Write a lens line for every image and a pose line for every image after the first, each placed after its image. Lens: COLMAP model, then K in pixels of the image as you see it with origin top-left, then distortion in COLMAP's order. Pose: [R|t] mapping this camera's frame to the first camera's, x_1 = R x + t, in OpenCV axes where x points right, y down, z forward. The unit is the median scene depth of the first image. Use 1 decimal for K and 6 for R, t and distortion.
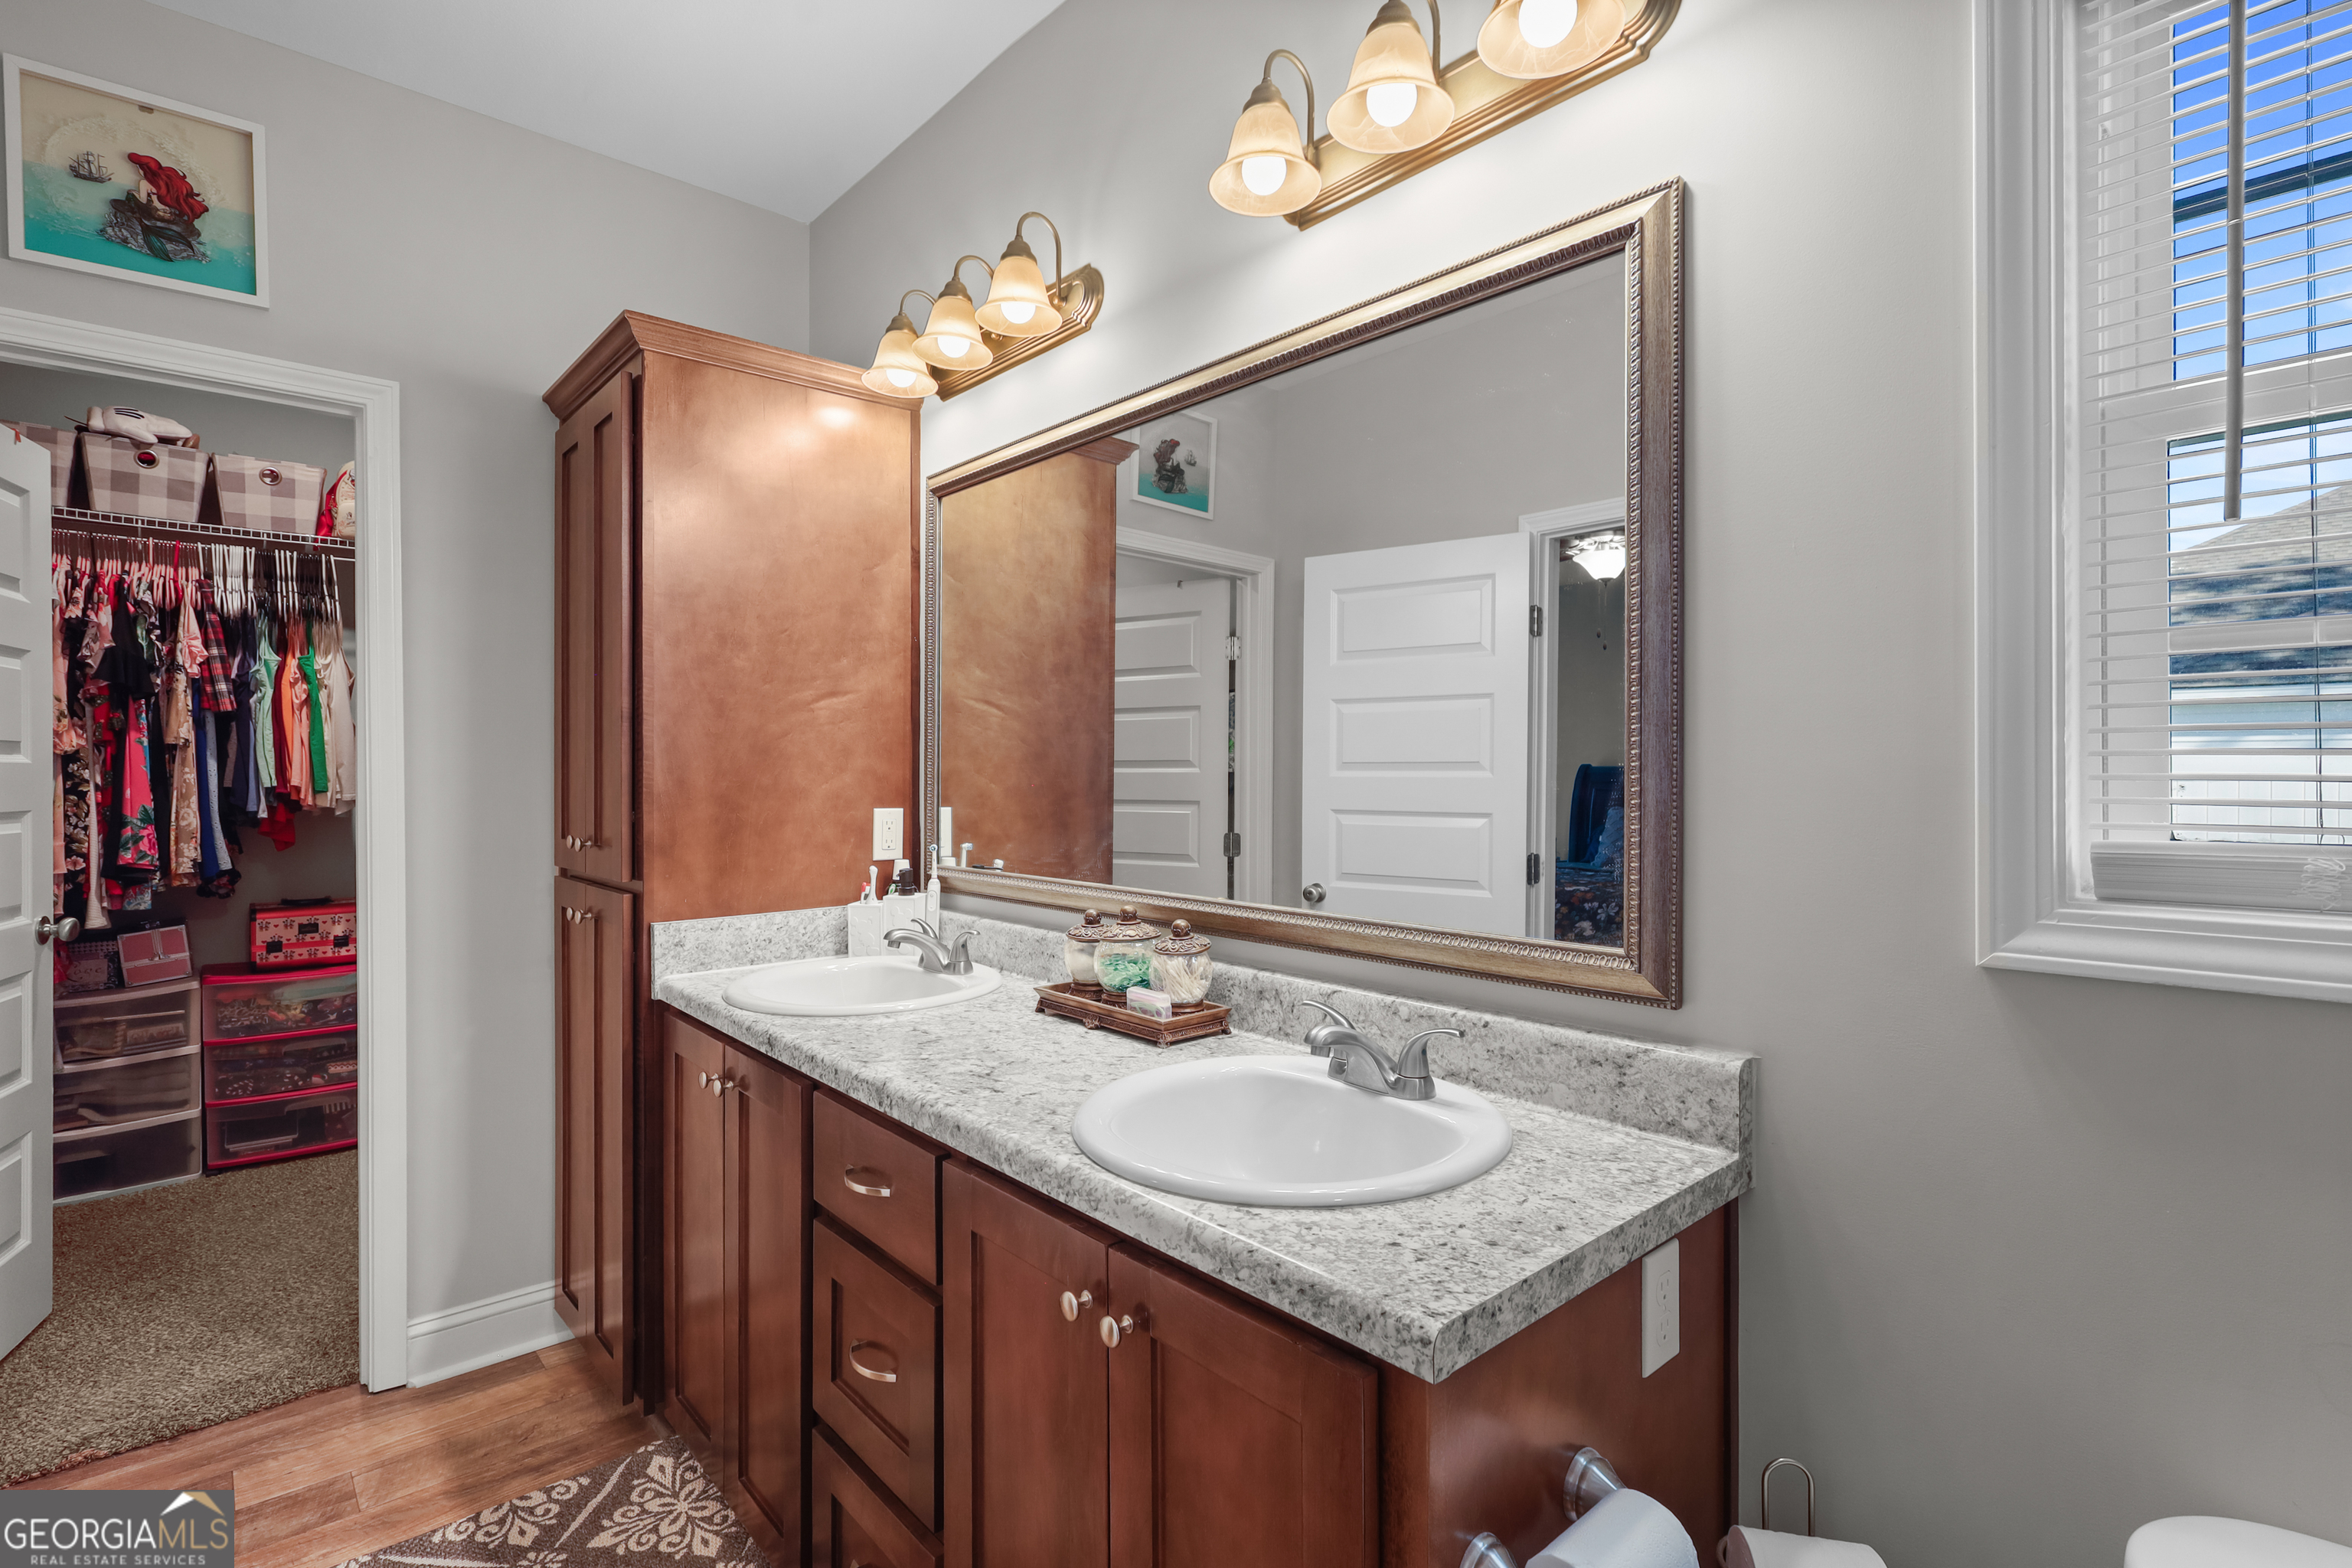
lens RADIAL K [[1088.9, 0, 1189.3], [0, 1088.9, 768.8], [0, 0, 1]] dist [-0.002590, -0.000367]
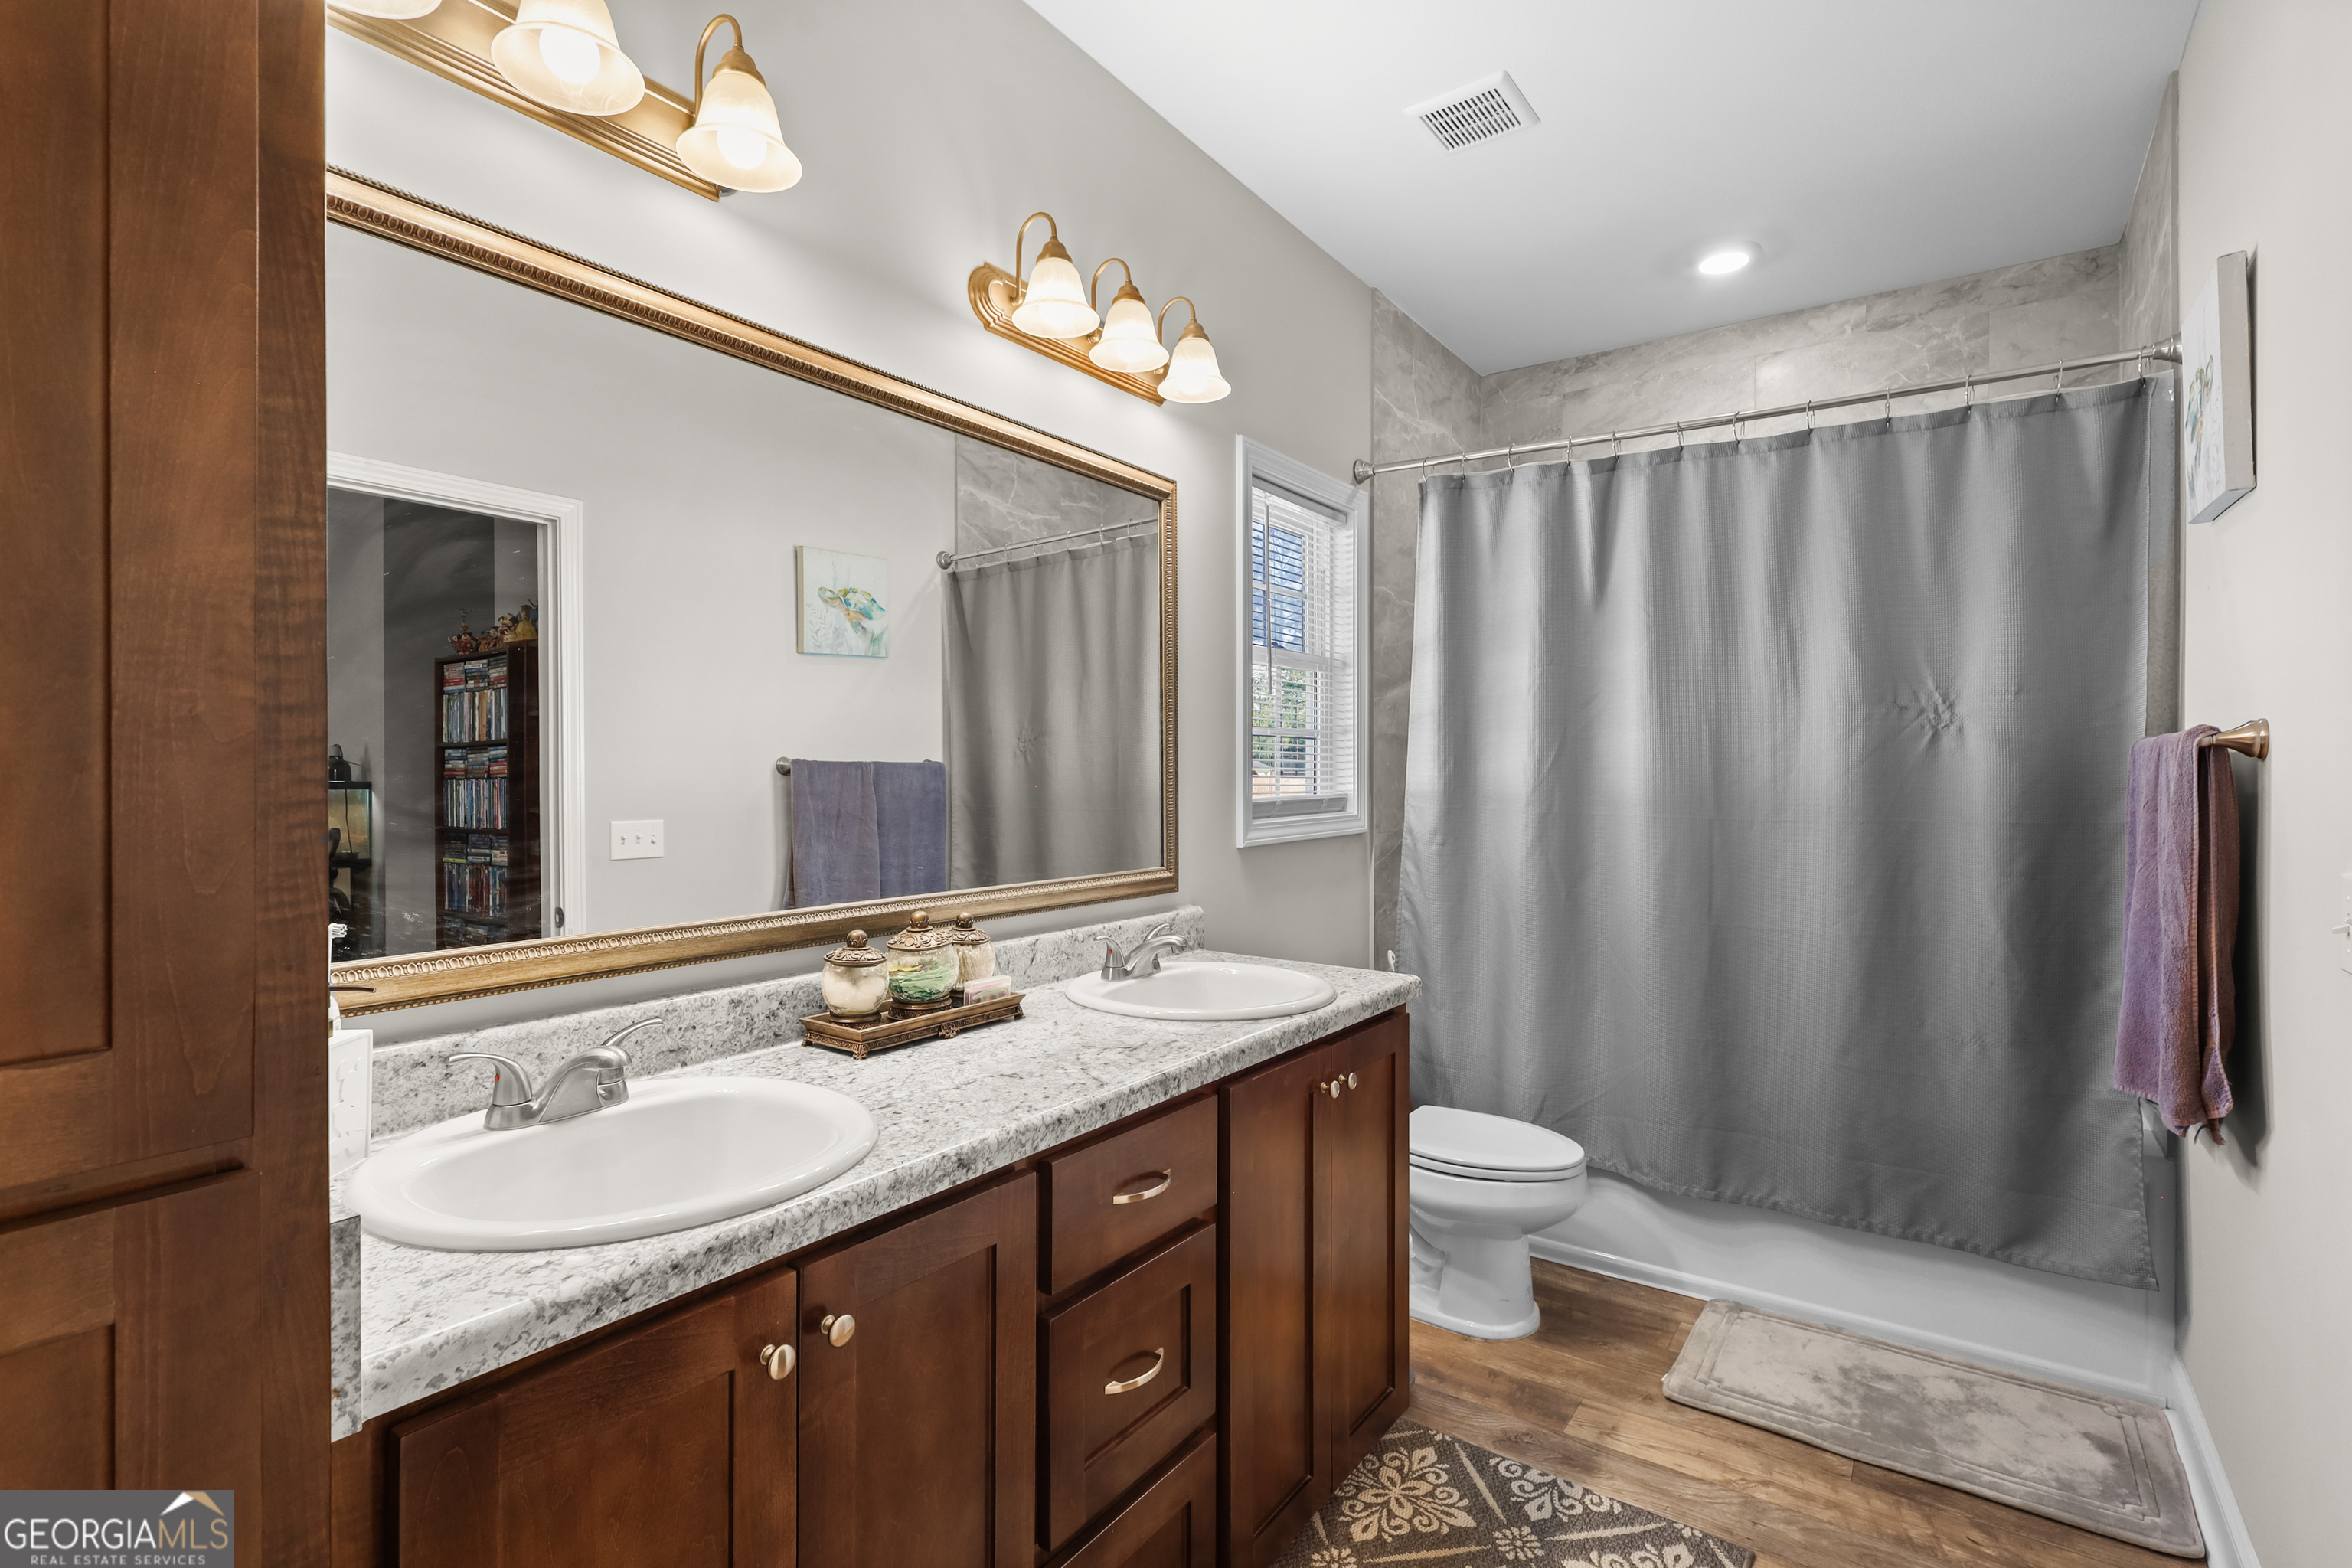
lens RADIAL K [[1088.9, 0, 1189.3], [0, 1088.9, 768.8], [0, 0, 1]] dist [-0.002590, -0.000367]
pose [[-0.214483, 0.008197, 0.976693, -1.795483], [-0.003935, 0.999949, -0.009256, 0.012622], [-0.976720, -0.005829, -0.214439, 1.657314]]
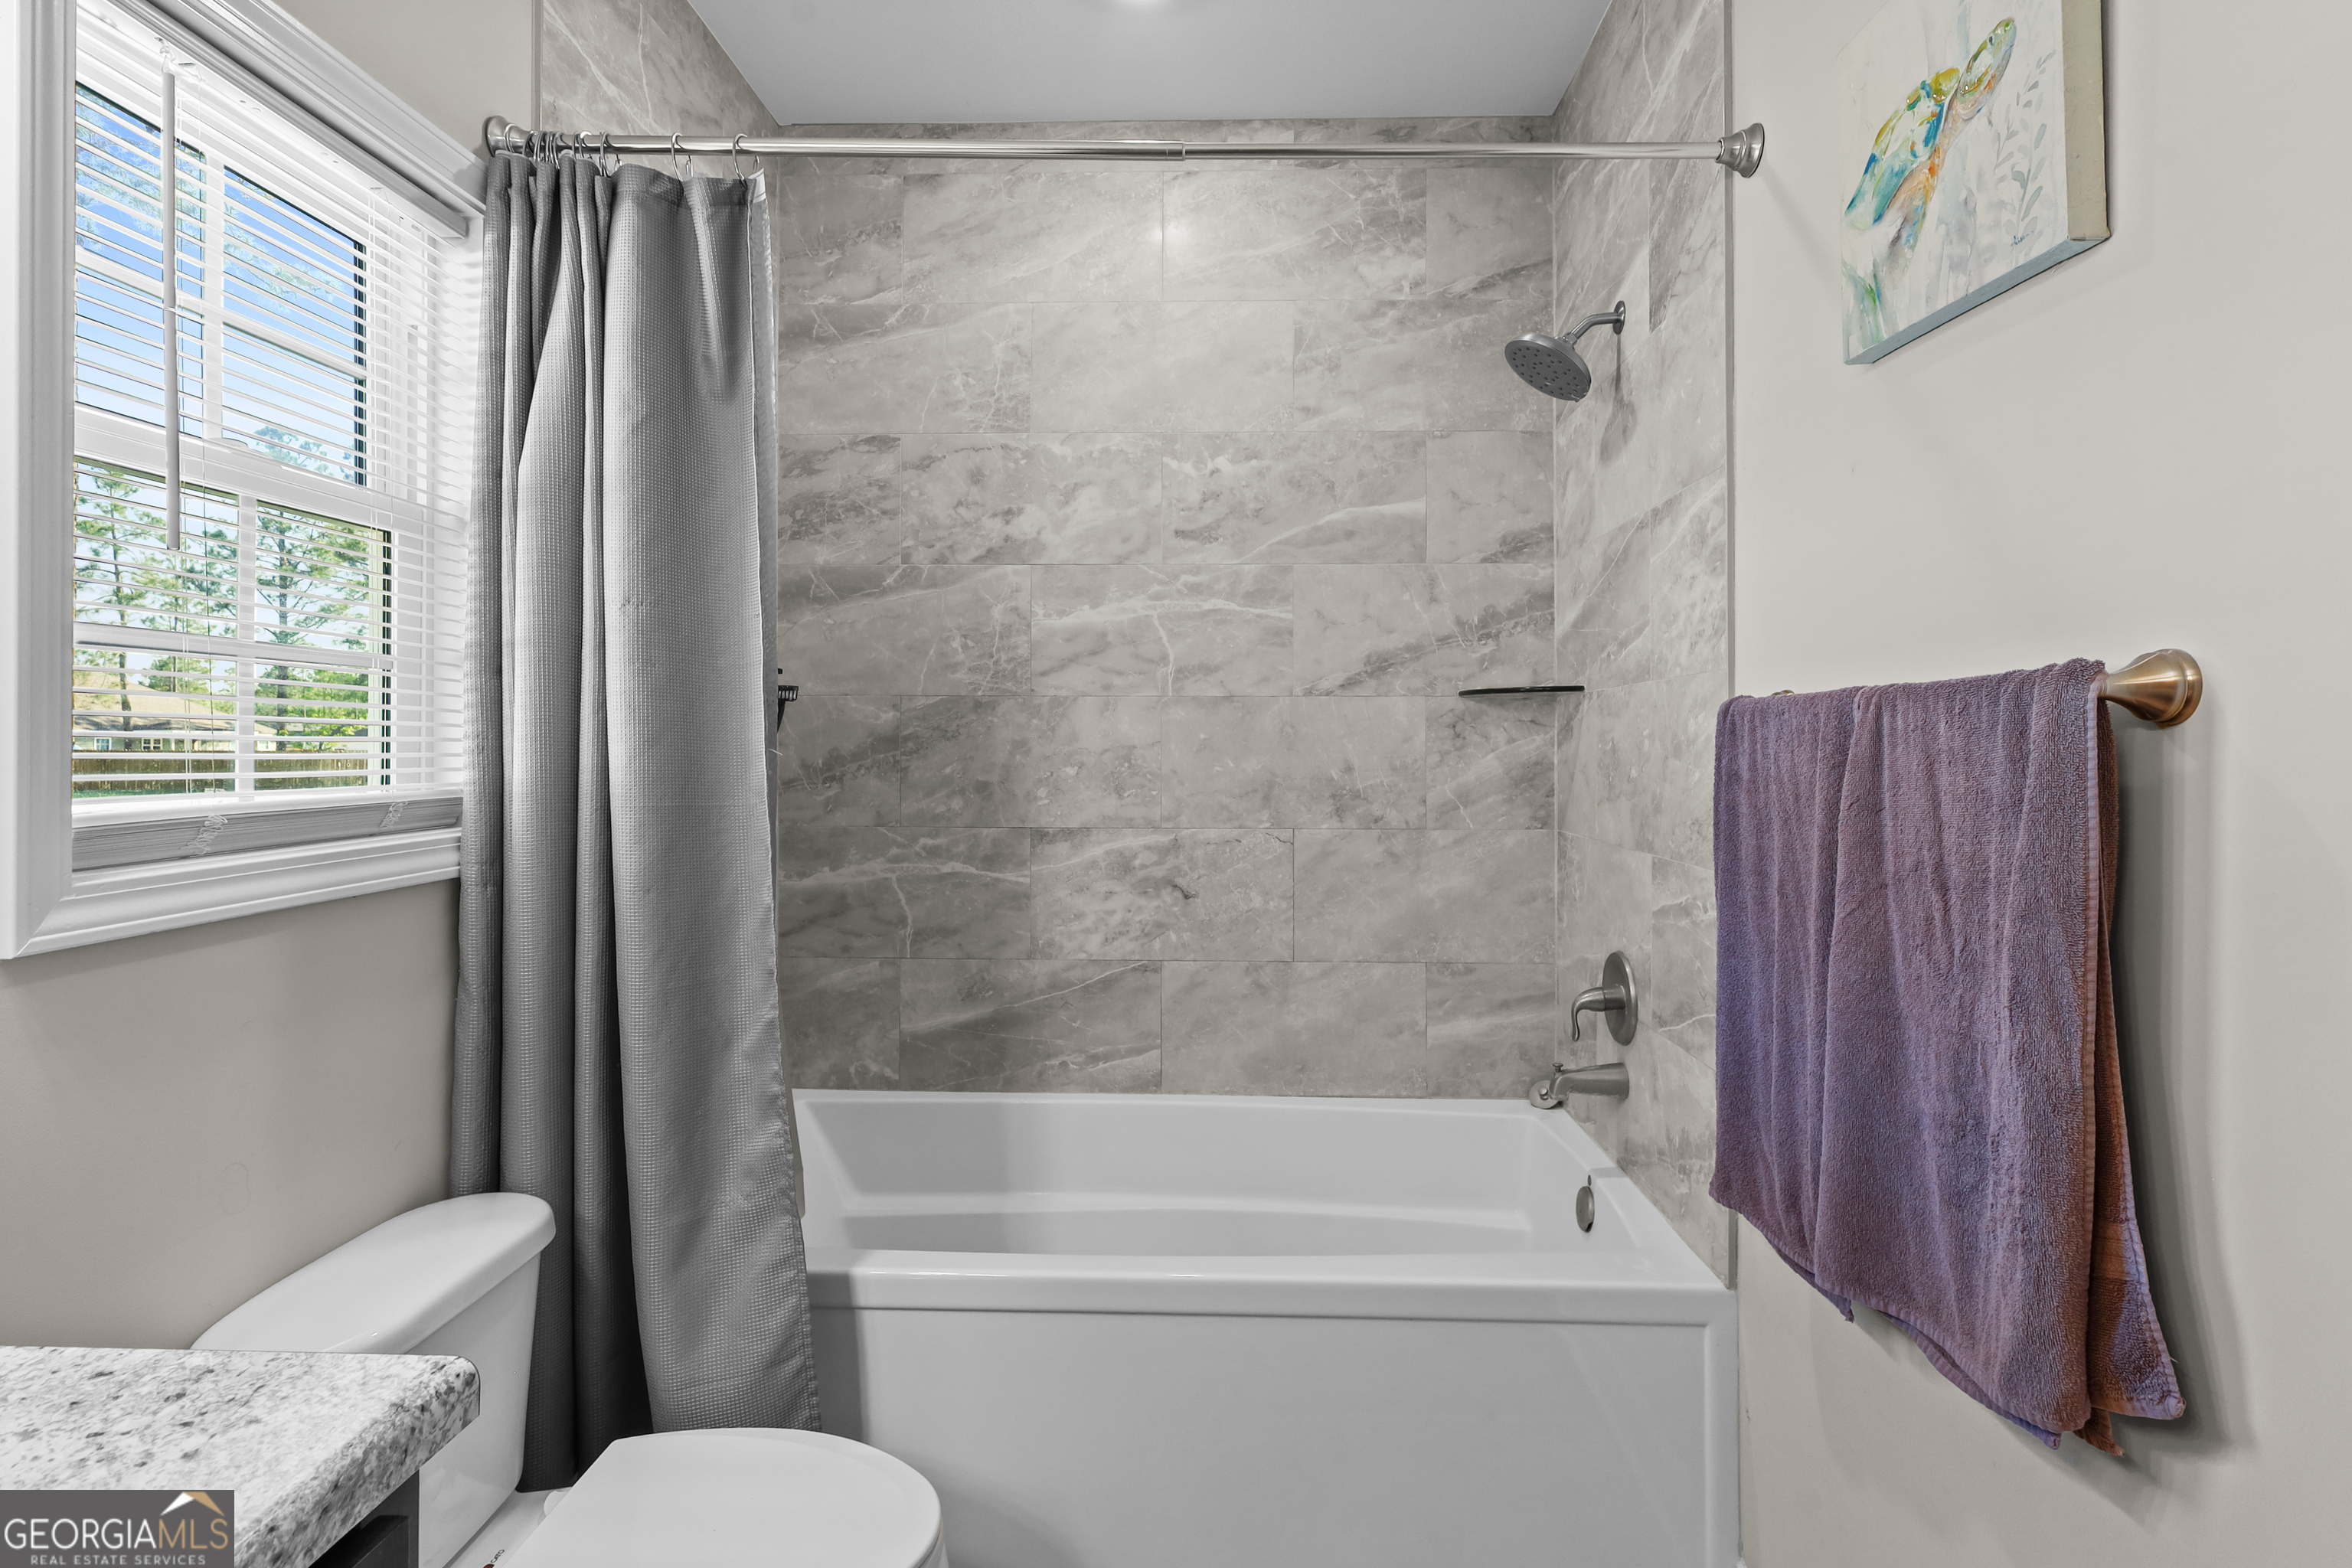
lens RADIAL K [[1088.9, 0, 1189.3], [0, 1088.9, 768.8], [0, 0, 1]] dist [-0.002590, -0.000367]
pose [[-0.714459, -0.010681, 0.699596, -0.644616], [-0.001484, 0.999904, 0.013750, 0.001981], [-0.699676, 0.008786, -0.714407, 0.937509]]
